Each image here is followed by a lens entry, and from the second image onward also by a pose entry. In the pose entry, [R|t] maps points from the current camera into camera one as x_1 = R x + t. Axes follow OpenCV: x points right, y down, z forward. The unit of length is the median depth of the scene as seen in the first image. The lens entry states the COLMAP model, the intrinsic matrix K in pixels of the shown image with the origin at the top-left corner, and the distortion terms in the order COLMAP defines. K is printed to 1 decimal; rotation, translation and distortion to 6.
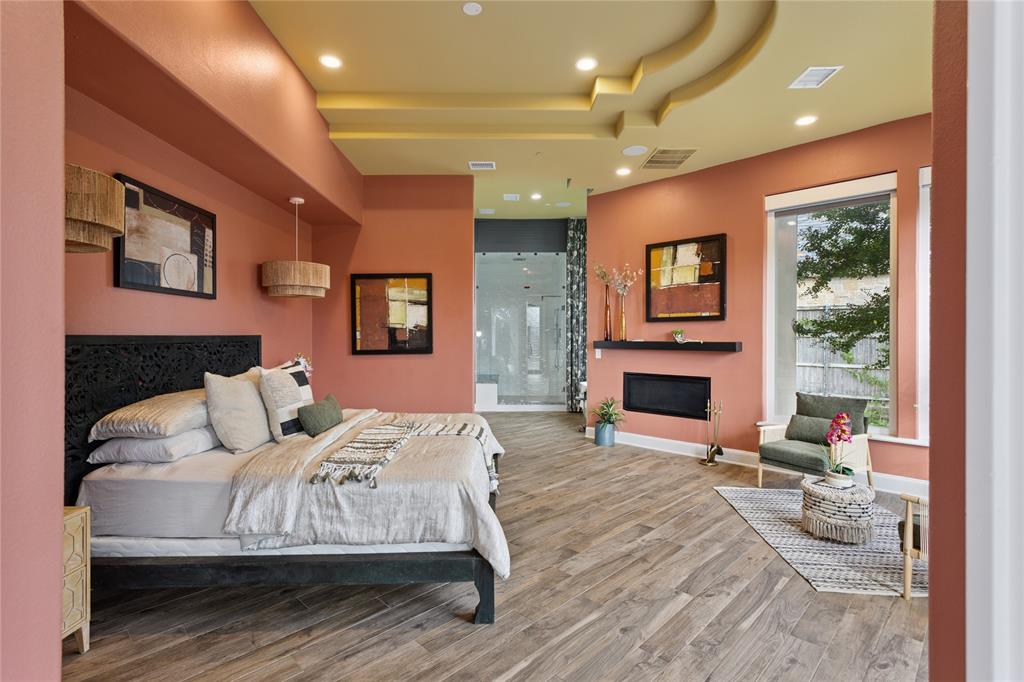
lens RADIAL K [[482.7, 0, 512.0], [0, 482.7, 341.0], [0, 0, 1]] dist [0.000152, 0.000025]
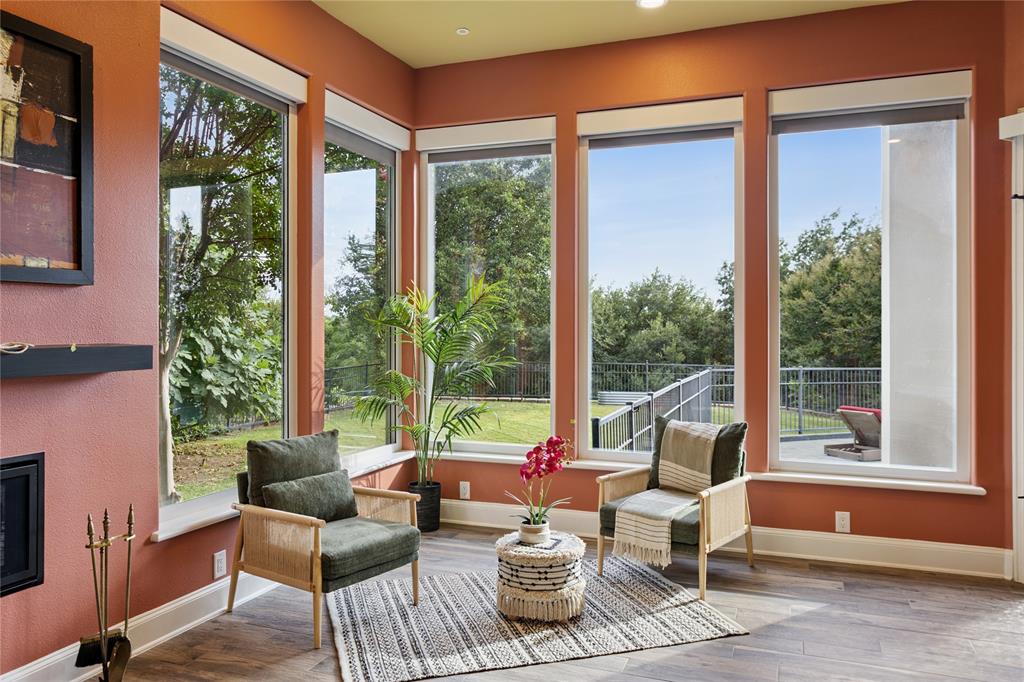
lens RADIAL K [[755.6, 0, 512.1], [0, 755.6, 325.8], [0, 0, 1]] dist [0.003185, 0.000630]
pose [[-0.406977, 0.004828, 0.913425, -0.205160], [-0.000951, 0.999983, -0.005709, -0.009872], [-0.913438, -0.003192, -0.406966, 0.922790]]
